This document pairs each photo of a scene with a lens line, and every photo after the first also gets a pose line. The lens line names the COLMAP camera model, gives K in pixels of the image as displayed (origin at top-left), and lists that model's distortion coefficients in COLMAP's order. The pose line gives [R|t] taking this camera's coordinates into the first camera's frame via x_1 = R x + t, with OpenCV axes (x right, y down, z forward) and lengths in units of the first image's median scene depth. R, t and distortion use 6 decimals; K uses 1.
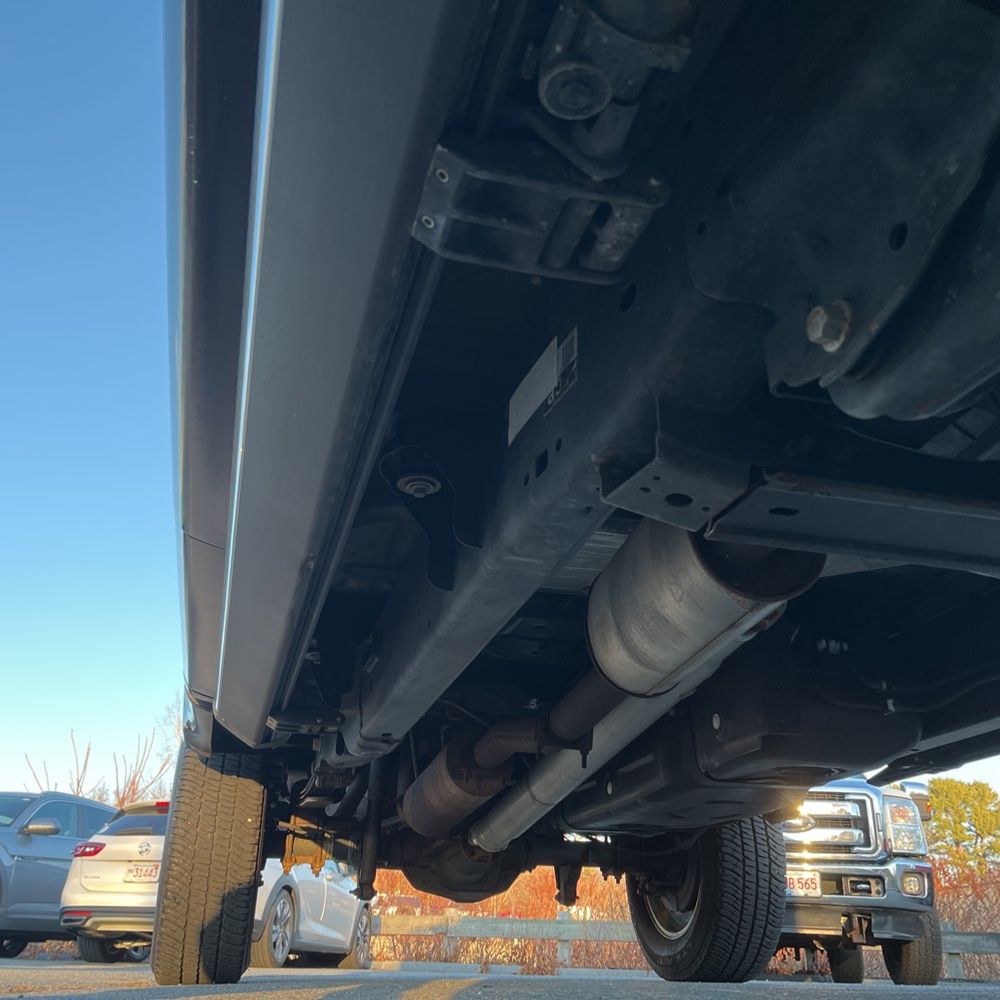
lens RADIAL K [[977.0, 0, 503.3], [0, 977.0, 498.3], [0, 0, 1]] dist [0.036191, -0.018401]
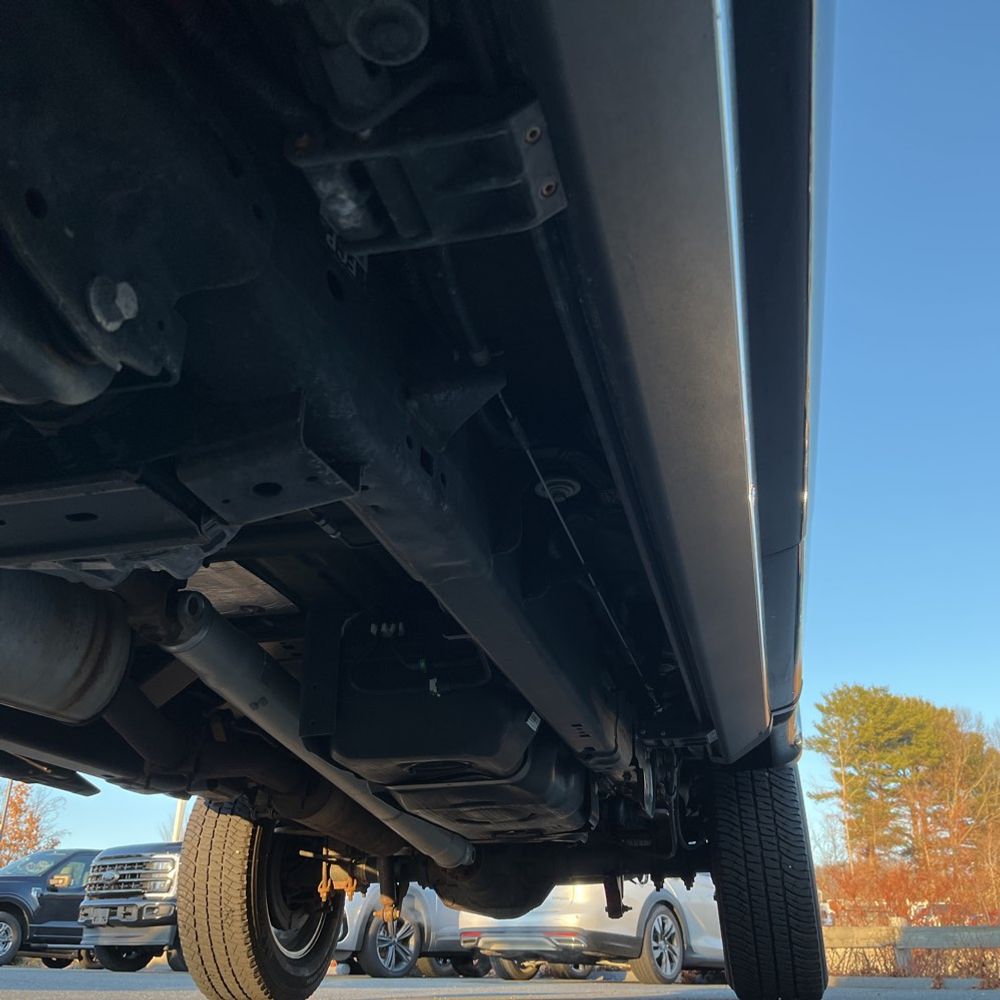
lens RADIAL K [[994.8, 0, 499.9], [0, 994.8, 488.7], [0, 0, 1]] dist [0.051616, -0.065208]
pose [[0.860990, -0.234402, -0.451390, 0.210085], [0.228310, 0.971153, -0.068827, 0.026559], [0.454501, -0.043798, 0.889669, 0.053579]]
